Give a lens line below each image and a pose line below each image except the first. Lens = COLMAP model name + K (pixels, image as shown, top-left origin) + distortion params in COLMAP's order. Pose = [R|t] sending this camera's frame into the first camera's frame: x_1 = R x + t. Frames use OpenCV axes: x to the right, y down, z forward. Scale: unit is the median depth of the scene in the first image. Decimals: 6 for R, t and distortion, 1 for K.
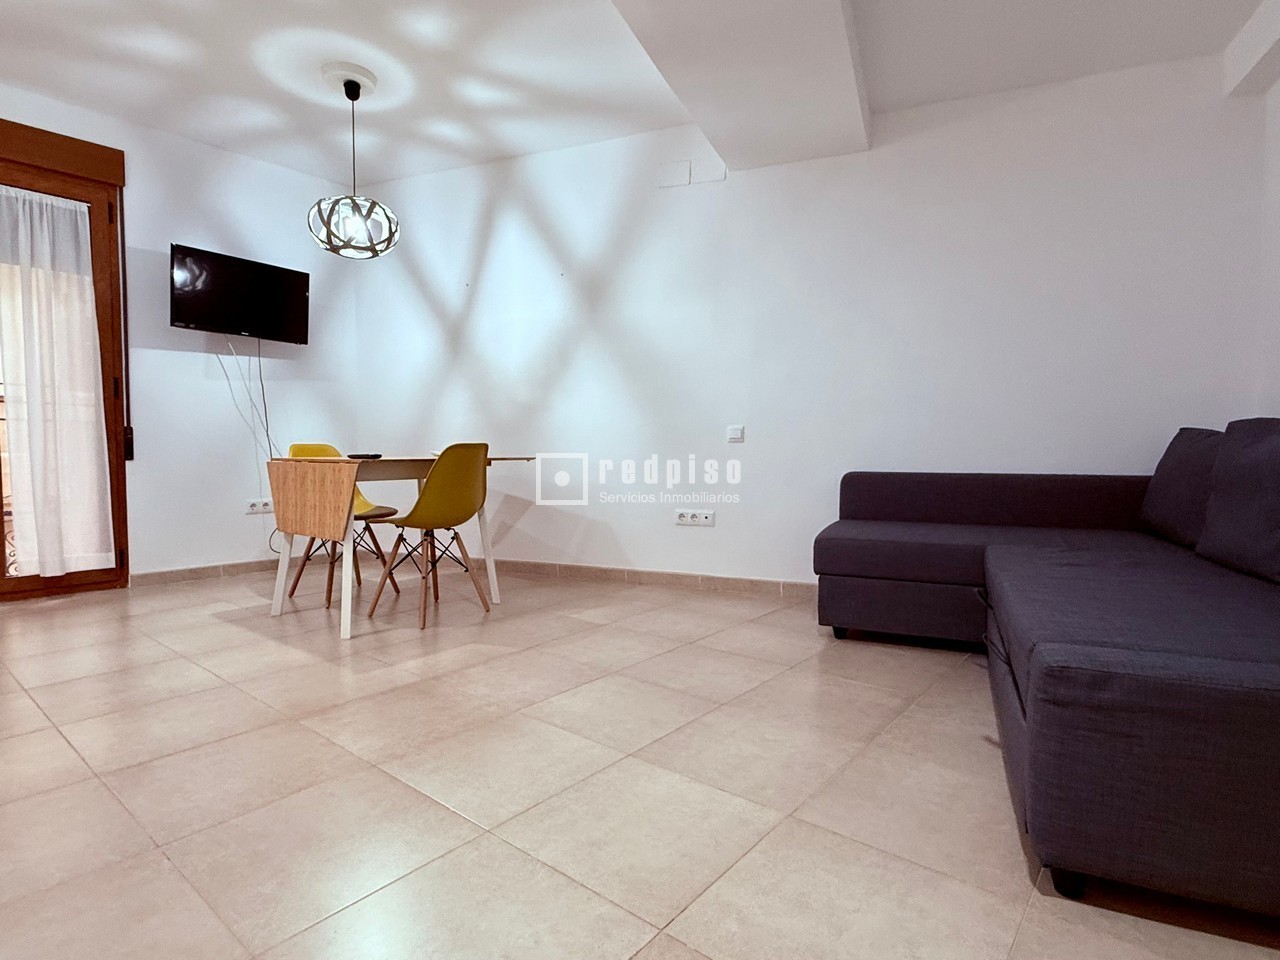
lens RADIAL K [[673.7, 0, 634.4], [0, 673.7, 479.7], [0, 0, 1]] dist [-0.002907, 0.000295]
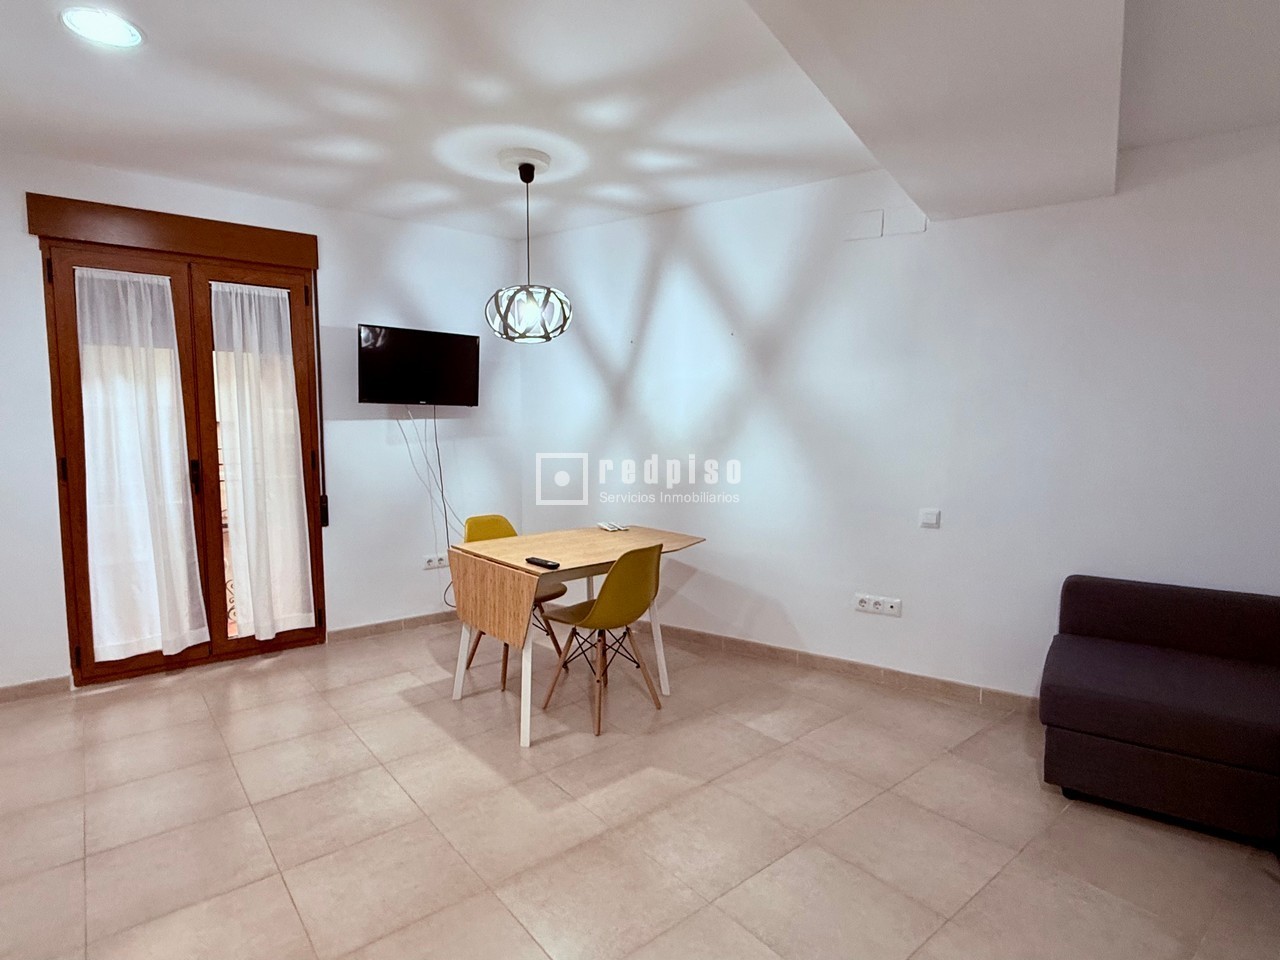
lens RADIAL K [[673.7, 0, 634.4], [0, 673.7, 479.7], [0, 0, 1]] dist [-0.002907, 0.000295]
pose [[0.980615, 0.015723, -0.195314, -0.061738], [-0.007373, 0.999030, 0.043406, -0.159011], [0.195807, -0.041125, 0.979780, 0.050628]]
